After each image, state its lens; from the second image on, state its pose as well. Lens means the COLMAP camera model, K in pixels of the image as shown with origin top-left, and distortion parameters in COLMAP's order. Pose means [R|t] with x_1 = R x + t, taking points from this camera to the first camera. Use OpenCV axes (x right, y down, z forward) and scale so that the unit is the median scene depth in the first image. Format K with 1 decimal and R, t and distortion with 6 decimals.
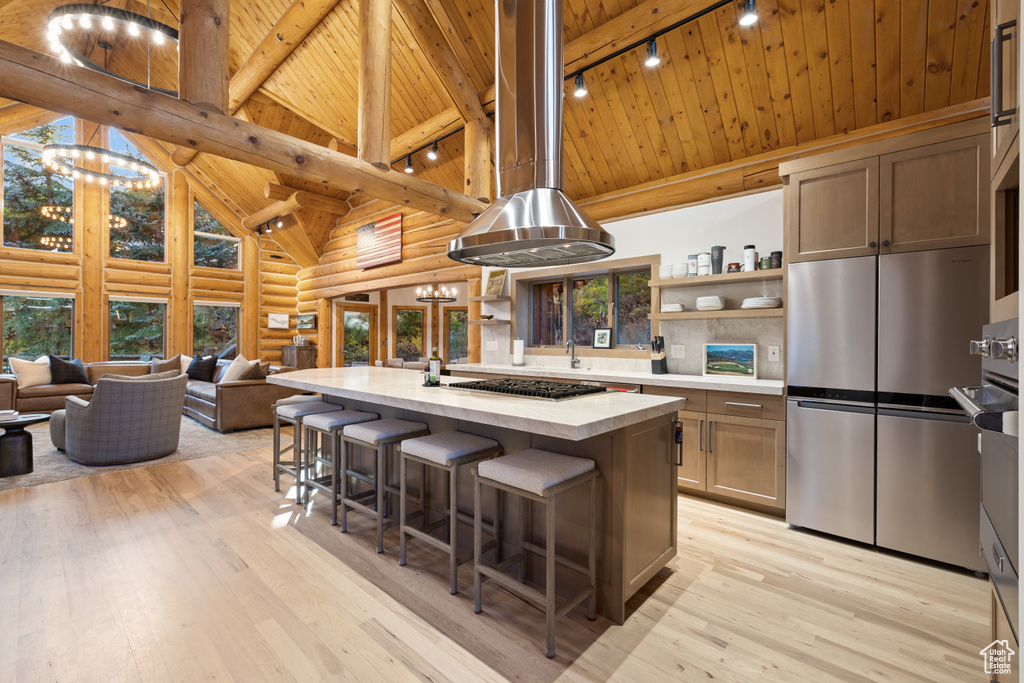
lens RADIAL K [[433.0, 0, 512.2], [0, 433.0, 338.4], [0, 0, 1]] dist [0.002237, -0.000461]
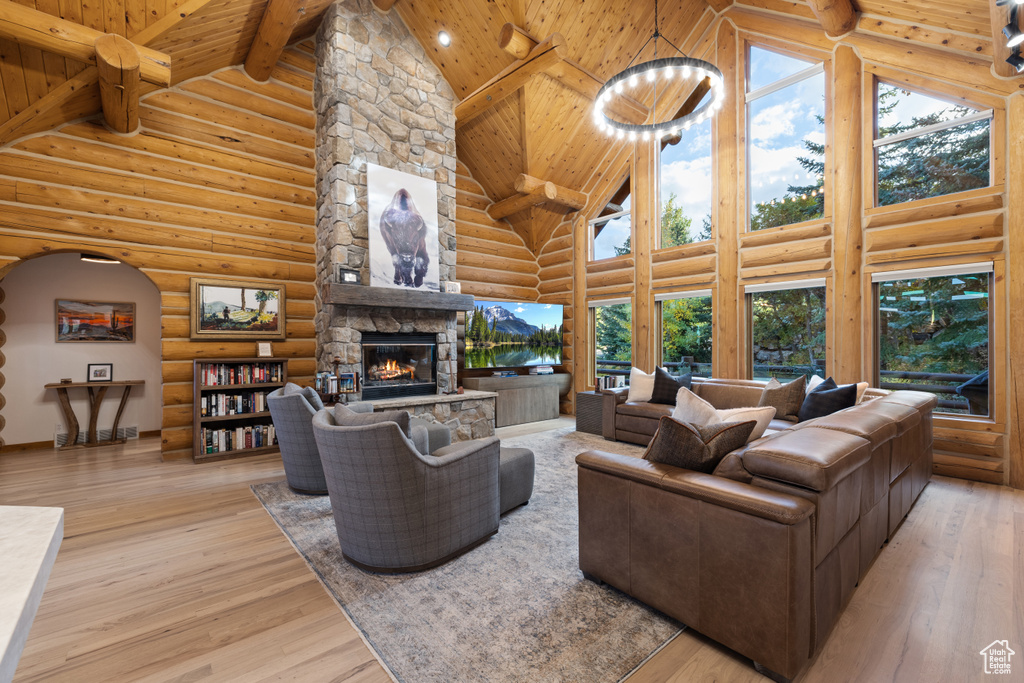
lens RADIAL K [[433.0, 0, 502.4], [0, 433.0, 344.8], [0, 0, 1]] dist [0.002237, -0.000461]
pose [[-0.135349, -0.003875, -0.990790, -0.178707], [0.001775, 0.999990, -0.004154, -0.000531], [0.990796, -0.002321, -0.135341, 0.715799]]
